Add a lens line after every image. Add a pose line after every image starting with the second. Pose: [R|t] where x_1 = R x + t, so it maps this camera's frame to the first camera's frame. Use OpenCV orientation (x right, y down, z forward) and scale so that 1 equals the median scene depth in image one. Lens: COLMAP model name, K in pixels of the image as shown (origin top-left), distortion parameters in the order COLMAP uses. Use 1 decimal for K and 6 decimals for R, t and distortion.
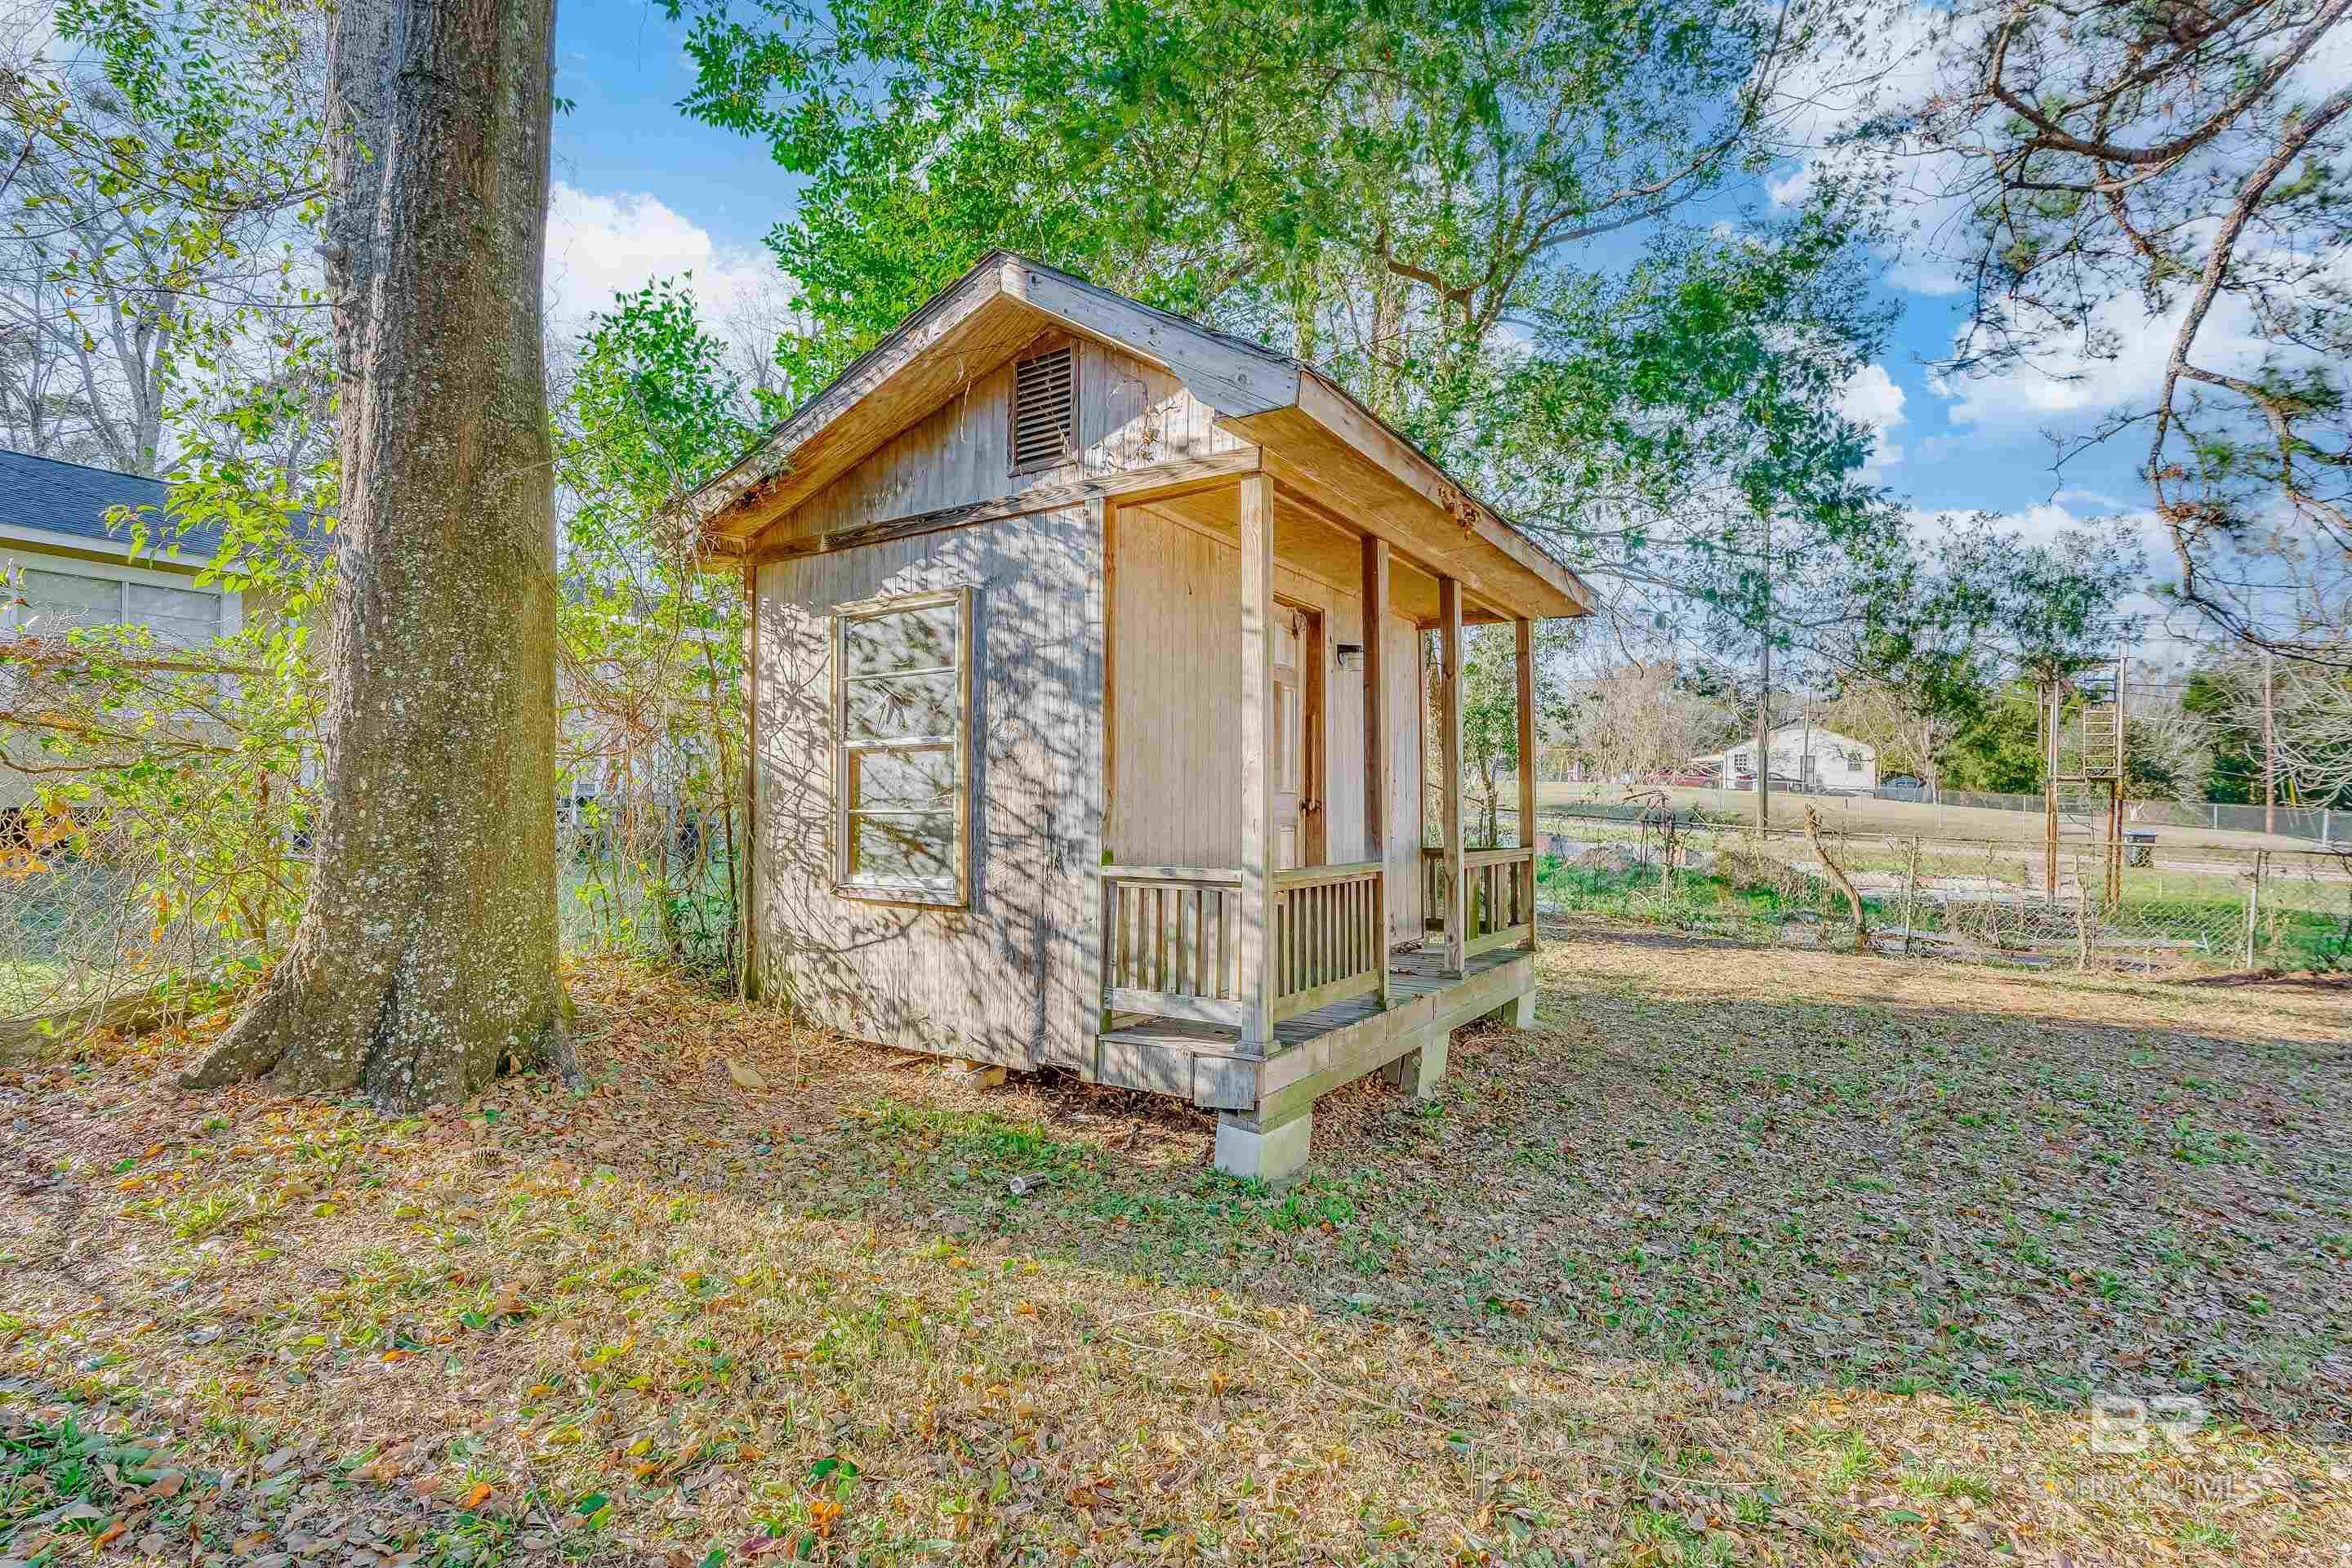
lens RADIAL K [[1086.7, 0, 1176.0], [0, 1086.7, 784.0], [0, 0, 1]] dist [-0.001008, 0.001382]
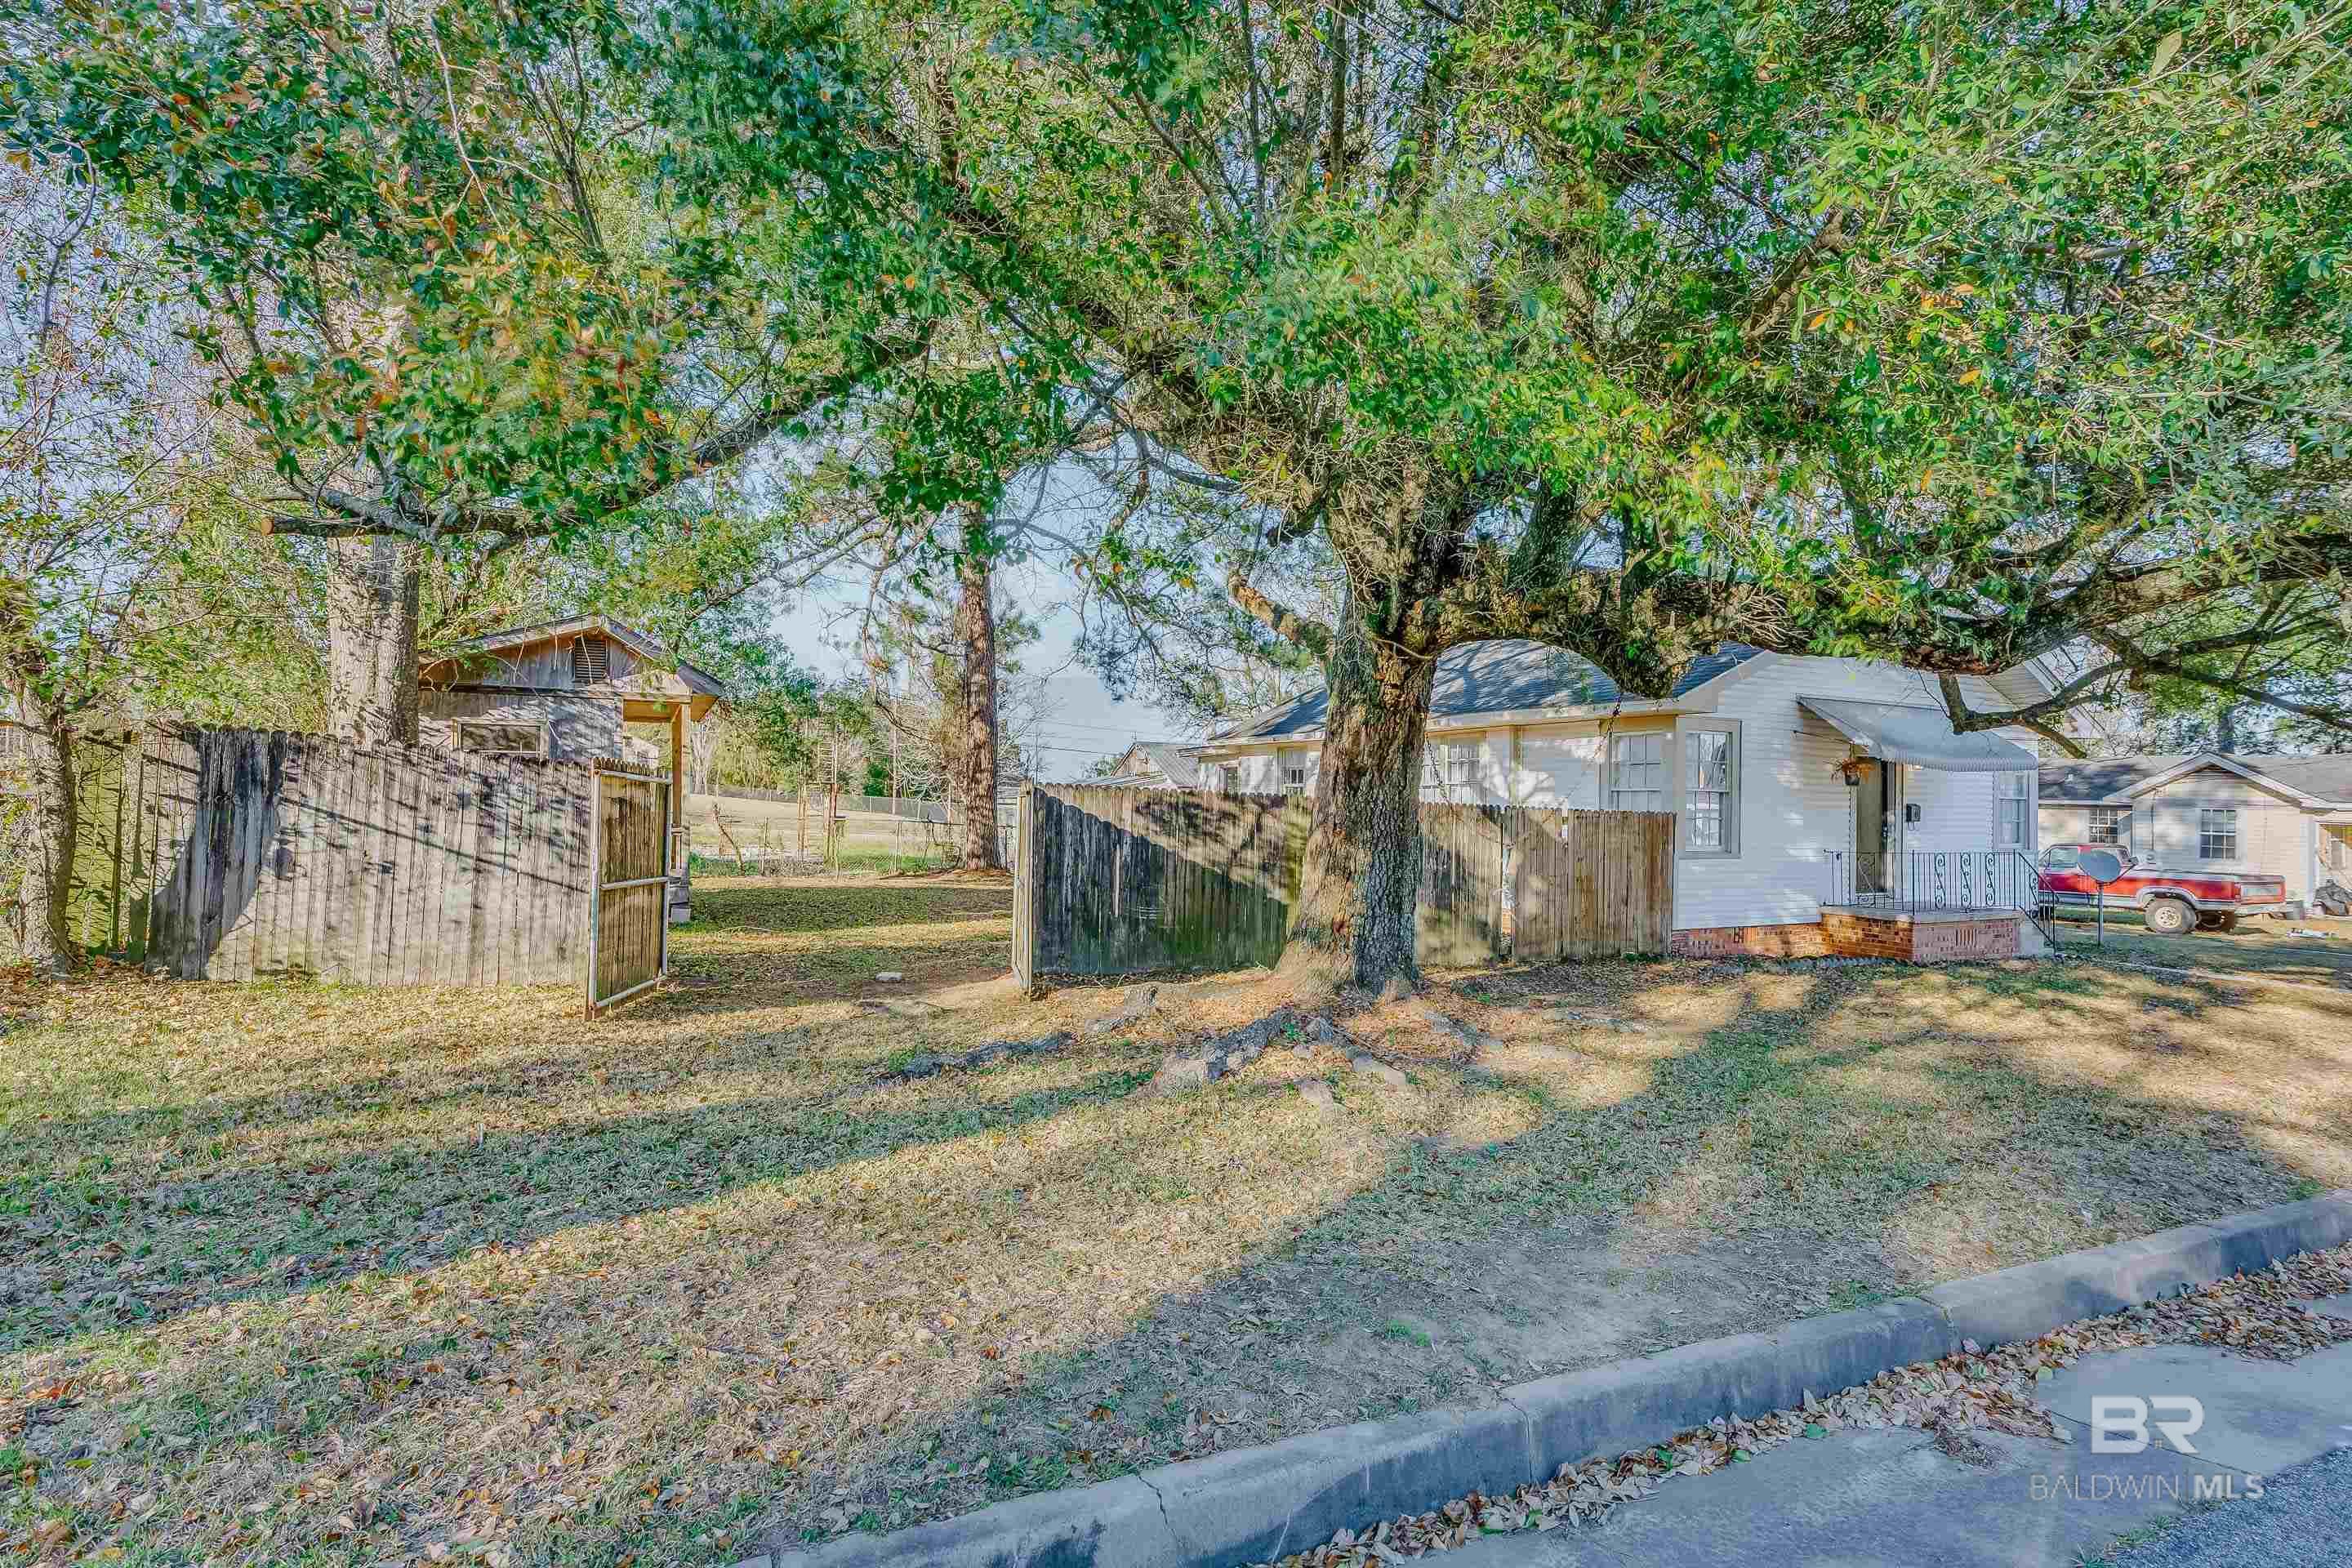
lens RADIAL K [[1086.7, 0, 1176.0], [0, 1086.7, 784.0], [0, 0, 1]] dist [-0.001008, 0.001382]
pose [[0.499319, 0.014738, 0.866293, -1.619347], [-0.026148, 0.999656, -0.001936, -0.066673], [-0.866024, -0.021686, 0.499532, -1.506663]]
